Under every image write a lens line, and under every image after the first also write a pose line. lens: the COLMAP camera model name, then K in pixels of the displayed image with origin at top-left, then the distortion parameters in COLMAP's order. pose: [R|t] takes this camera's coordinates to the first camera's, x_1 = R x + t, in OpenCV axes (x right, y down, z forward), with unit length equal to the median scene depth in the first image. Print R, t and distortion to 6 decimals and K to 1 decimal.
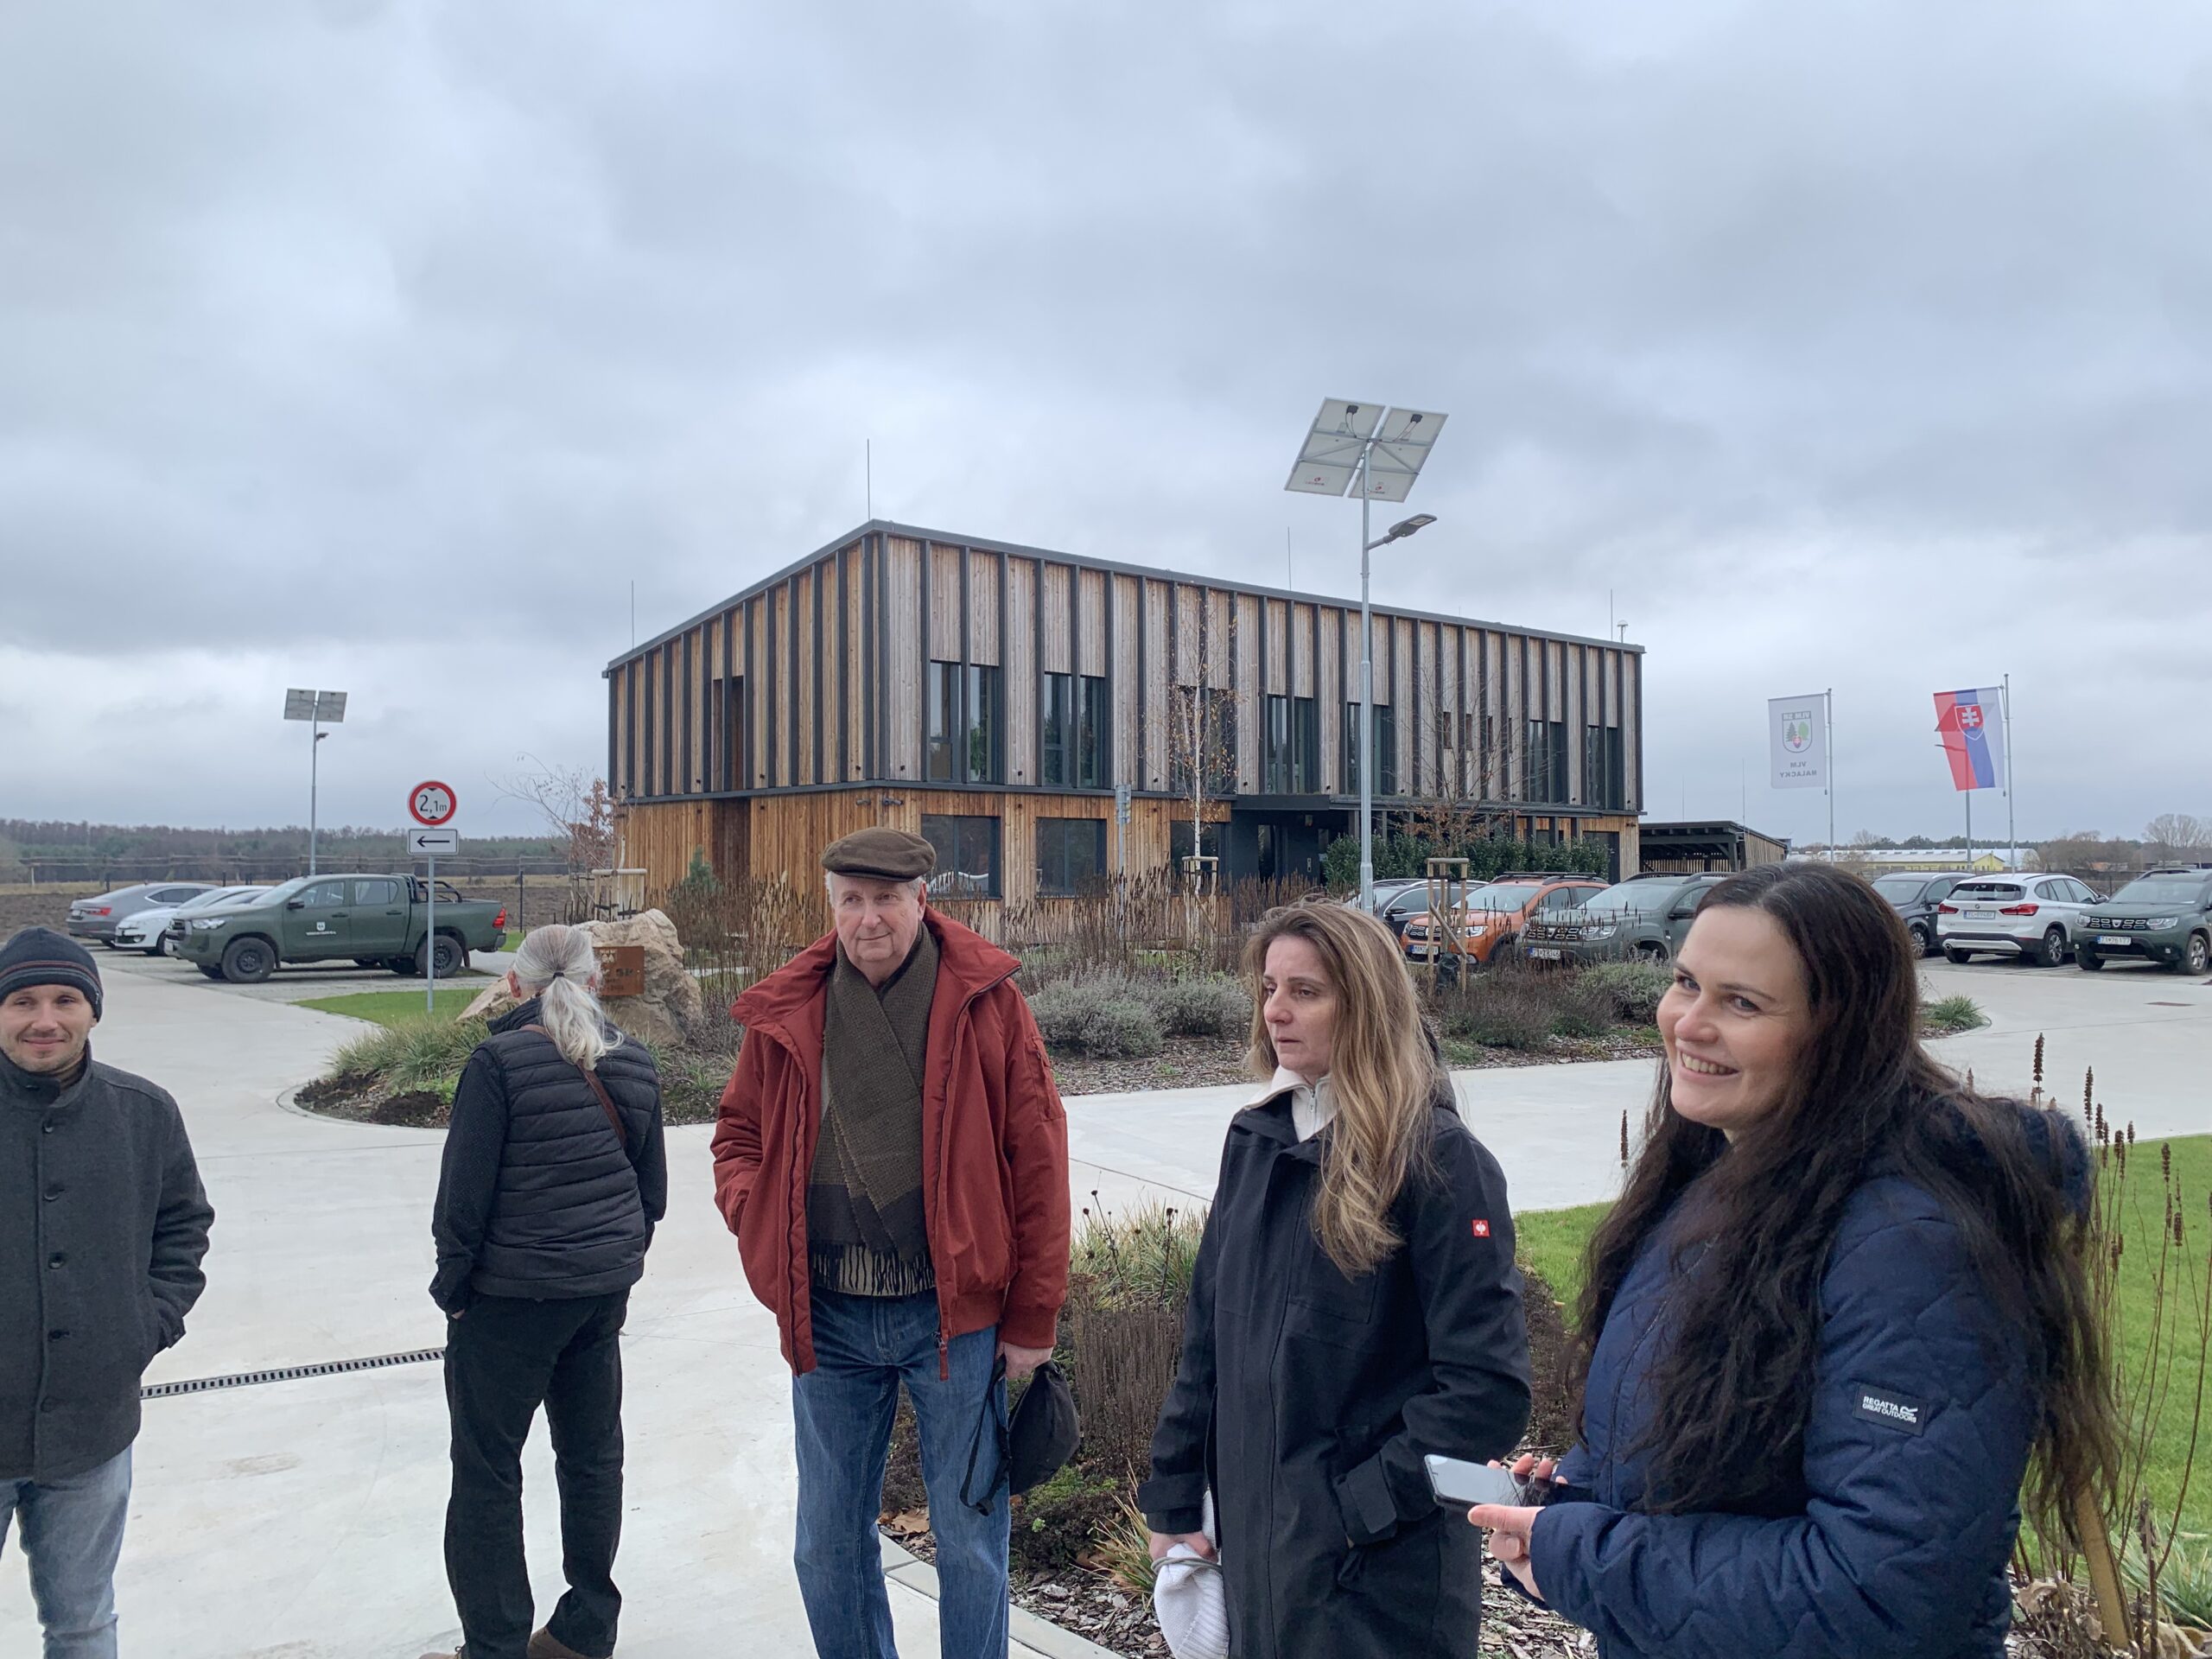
lens RADIAL K [[1696.8, 0, 1108.0], [0, 1696.8, 826.7], [0, 0, 1]] dist [0.058042, -0.065802]
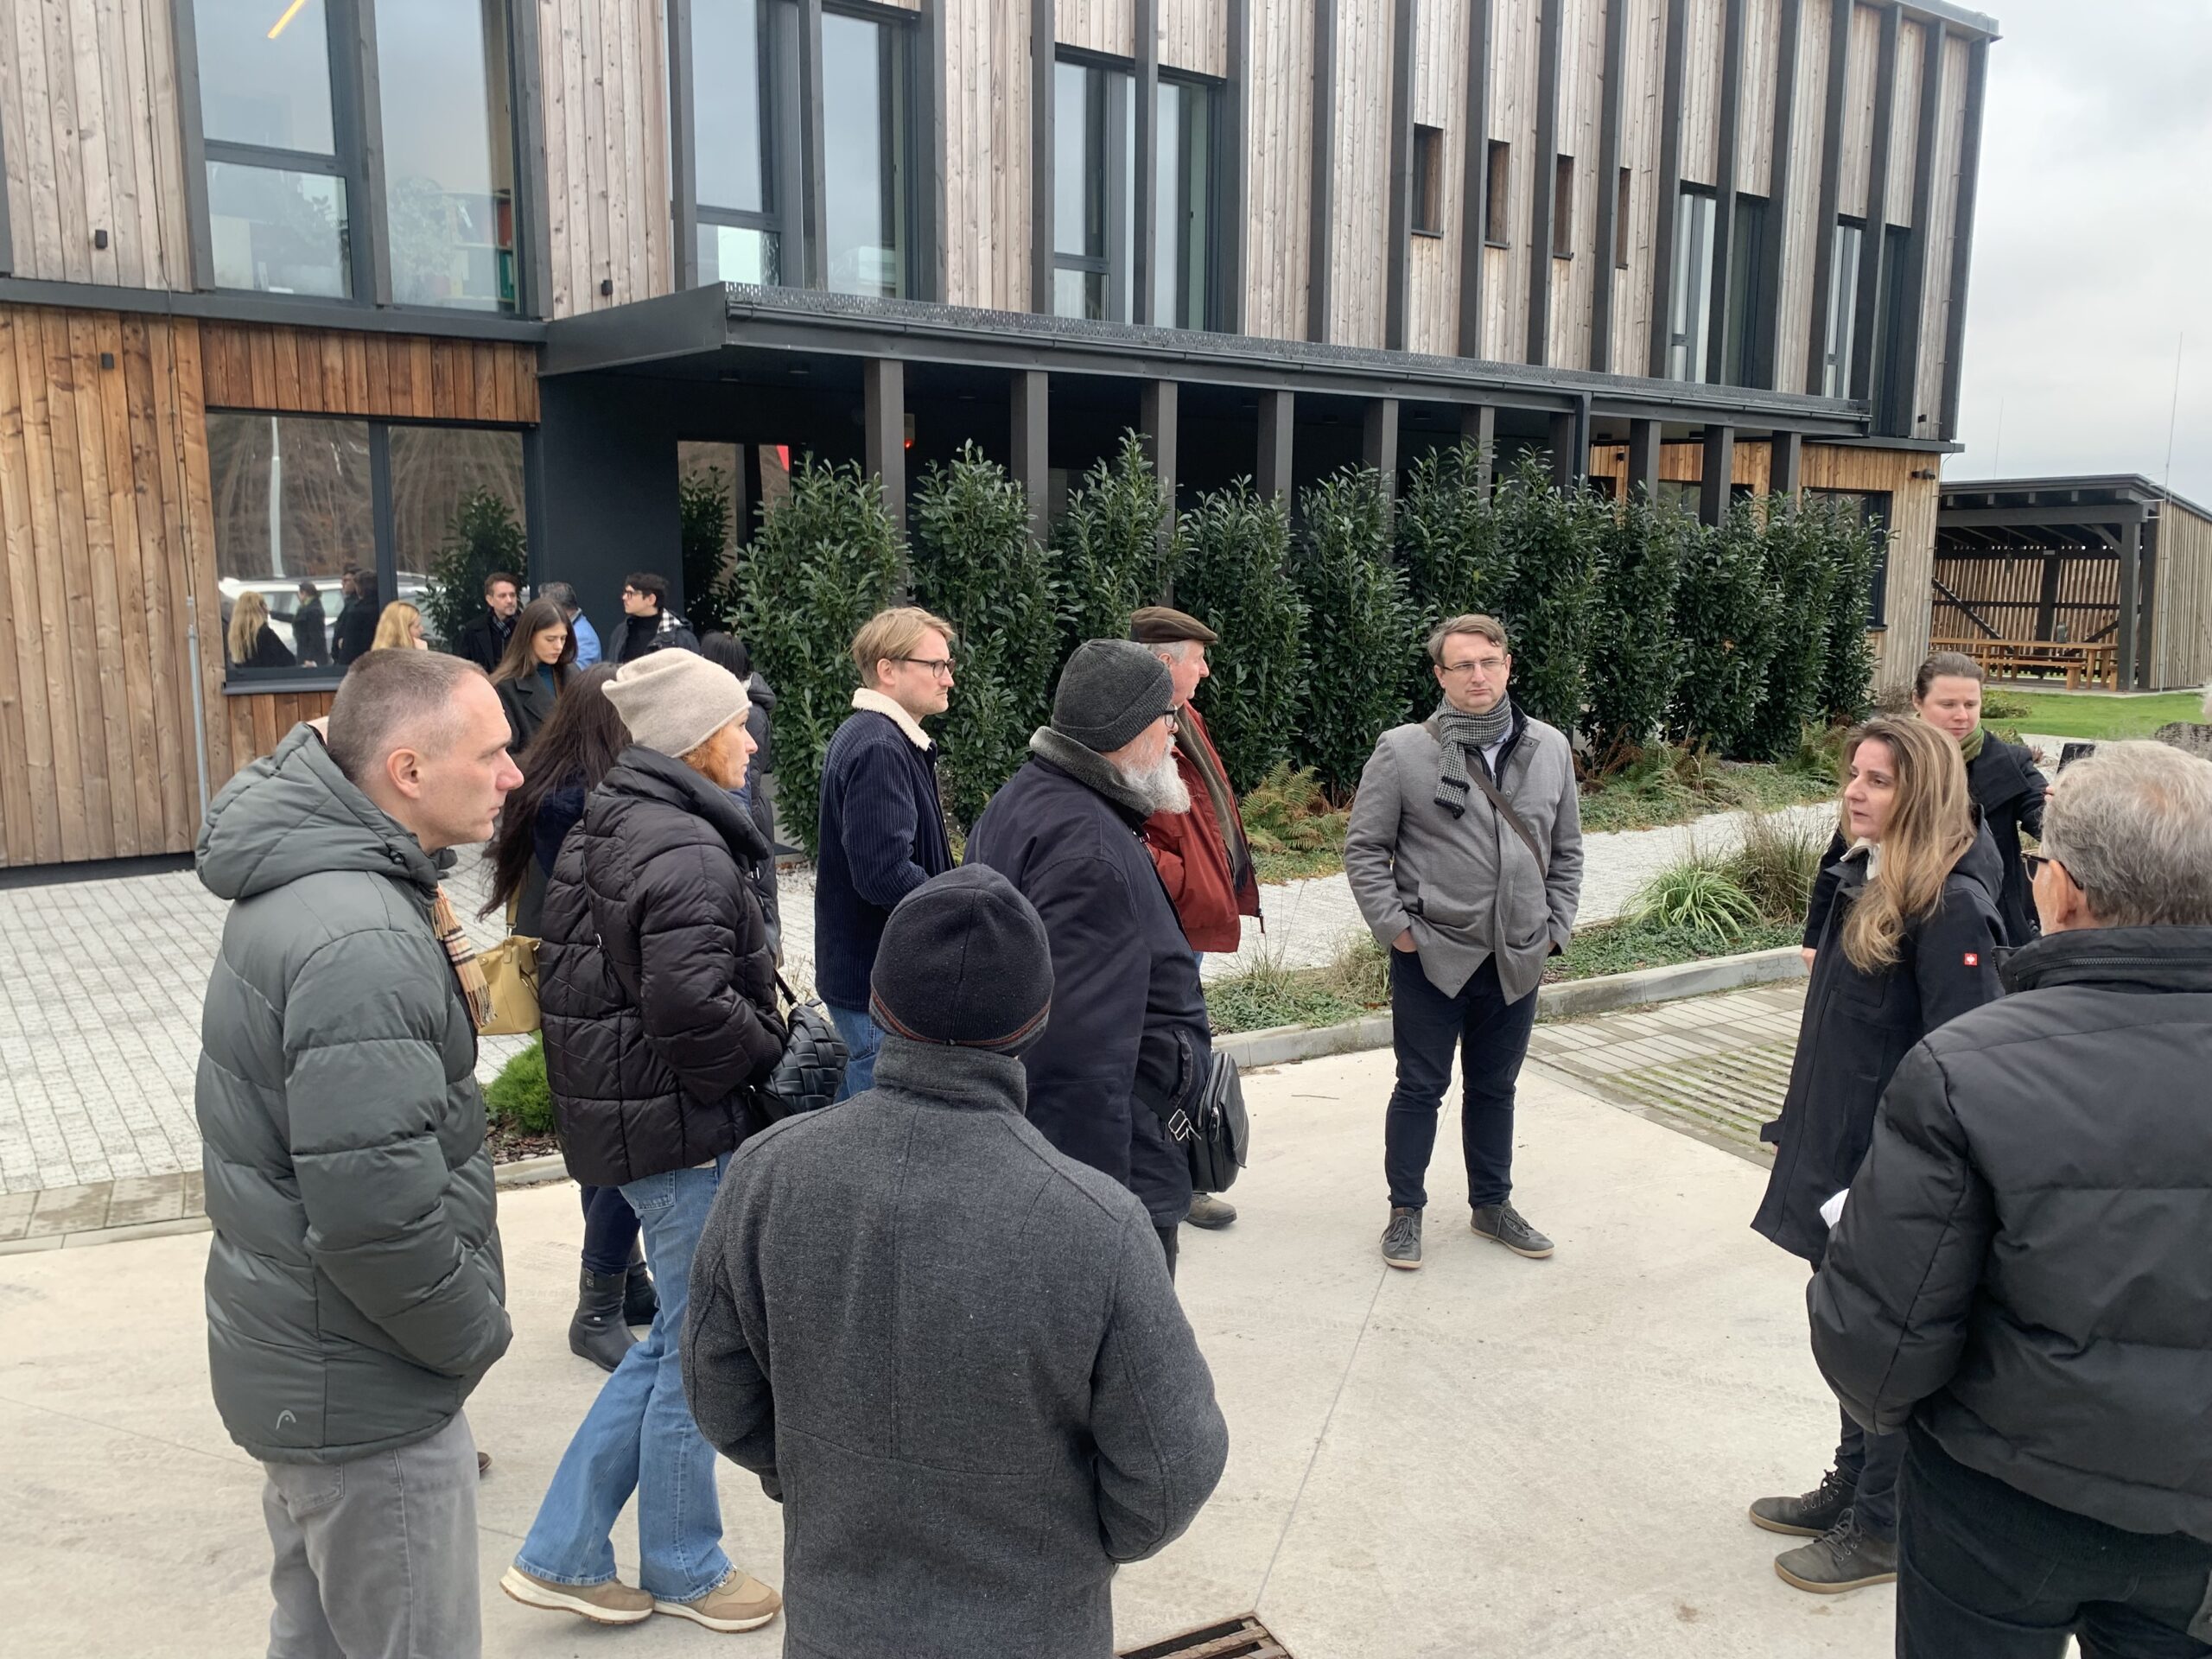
lens RADIAL K [[1696.8, 0, 1101.3], [0, 1696.8, 831.3], [0, 0, 1]] dist [0.058042, -0.065802]
pose [[0.994405, 0.023553, -0.102976, 0.164000], [-0.004639, 0.983623, 0.180177, 0.010597], [0.105533, -0.178691, 0.978229, 0.595151]]
